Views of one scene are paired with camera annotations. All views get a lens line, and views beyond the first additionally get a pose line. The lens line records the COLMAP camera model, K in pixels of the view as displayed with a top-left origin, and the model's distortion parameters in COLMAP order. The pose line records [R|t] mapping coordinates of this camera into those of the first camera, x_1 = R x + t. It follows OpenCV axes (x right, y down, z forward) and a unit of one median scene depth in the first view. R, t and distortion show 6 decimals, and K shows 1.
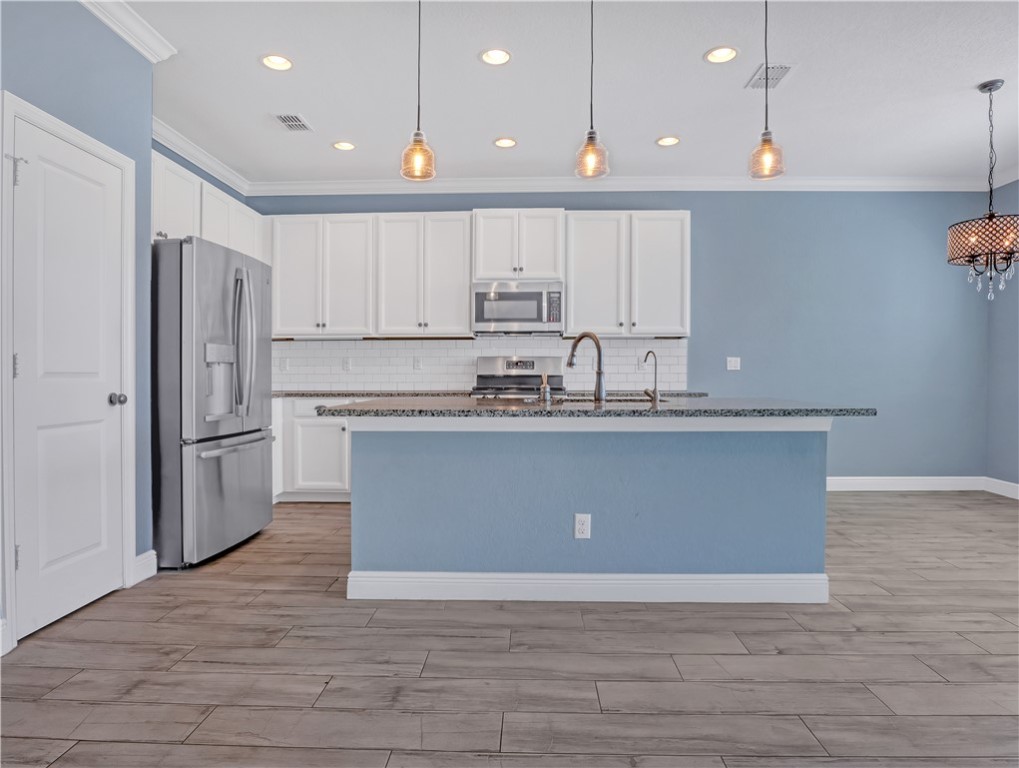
lens RADIAL K [[596.2, 0, 515.1], [0, 596.2, 387.6], [0, 0, 1]] dist [-0.041318, 0.010466]
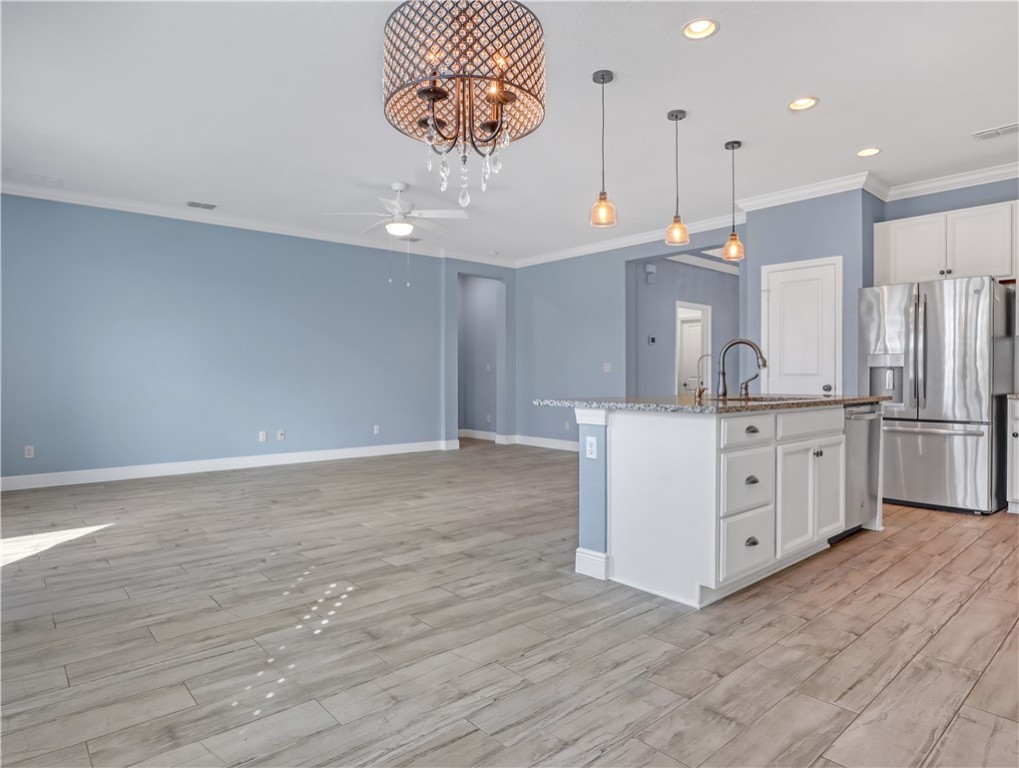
lens RADIAL K [[596.2, 0, 506.7], [0, 596.2, 375.0], [0, 0, 1]] dist [-0.041318, 0.010466]
pose [[-0.736419, -0.002524, -0.676521, 1.094468], [-0.013967, 0.999837, 0.011474, -0.027861], [0.676382, 0.017899, -0.736334, 1.350576]]
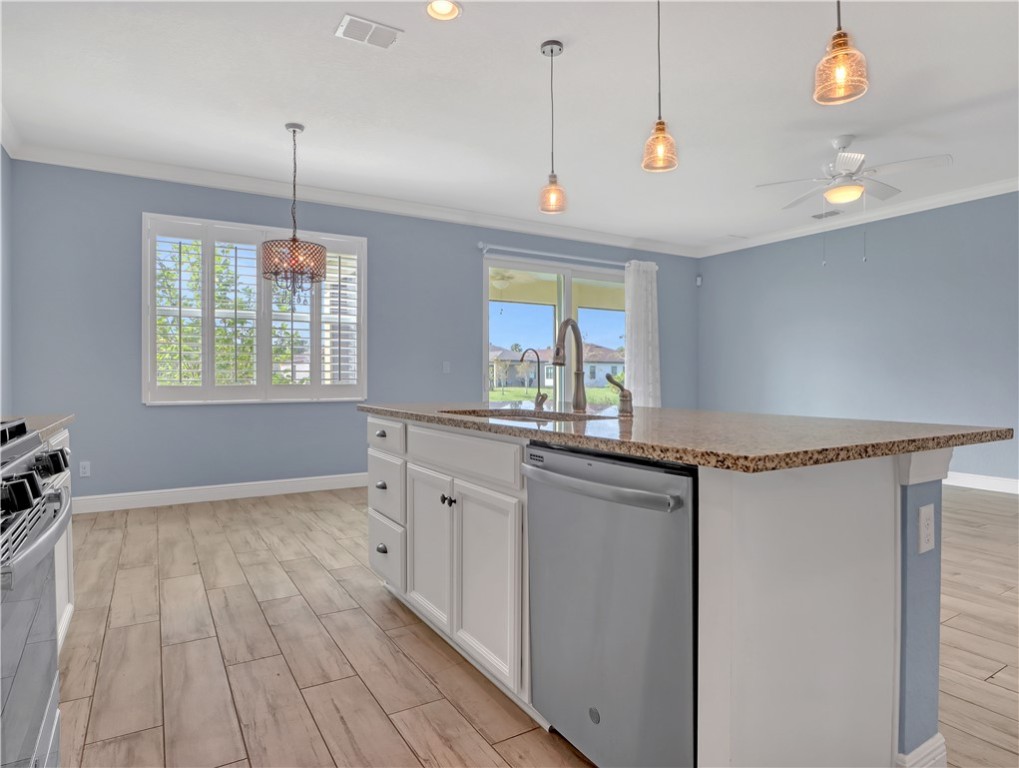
lens RADIAL K [[596.2, 0, 505.3], [0, 596.2, 378.9], [0, 0, 1]] dist [-0.041318, 0.010466]
pose [[-0.540665, -0.001872, 0.841236, -0.399633], [0.016812, 0.999774, 0.013030, -0.029129], [-0.841070, 0.021187, -0.540512, 1.274925]]
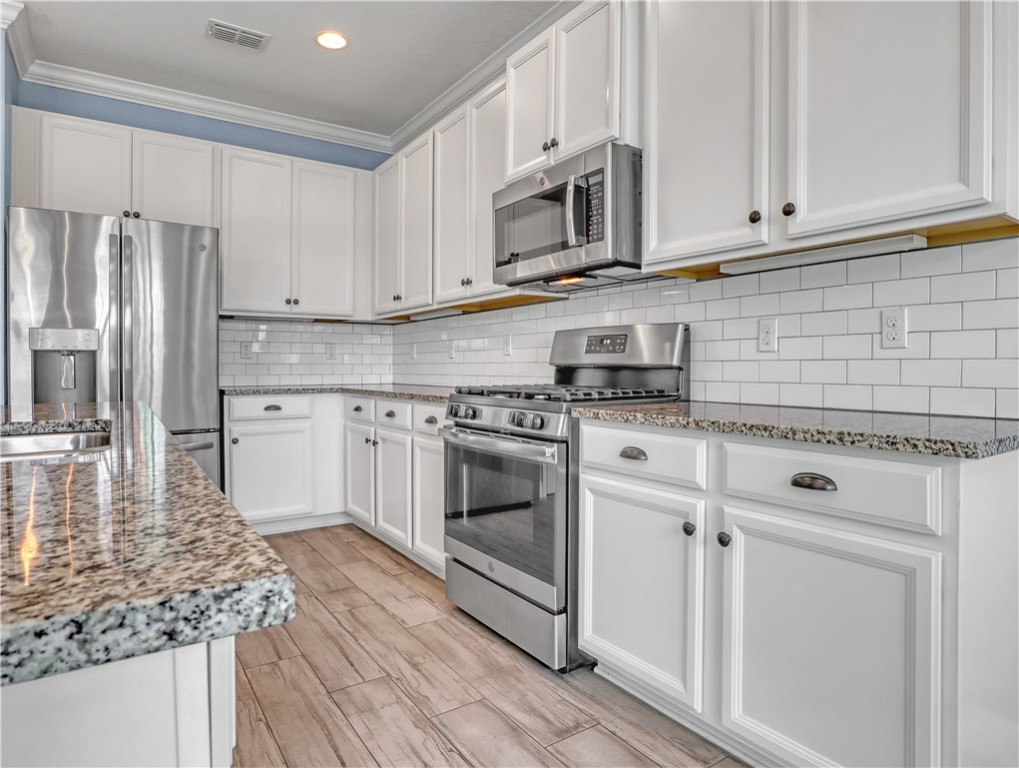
lens RADIAL K [[596.2, 0, 506.8], [0, 596.2, 380.4], [0, 0, 1]] dist [-0.041318, 0.010466]
pose [[0.585562, 0.018129, -0.810425, 0.527317], [-0.011879, 0.999834, 0.013782, -0.020862], [0.810541, 0.001557, 0.585680, 0.967984]]
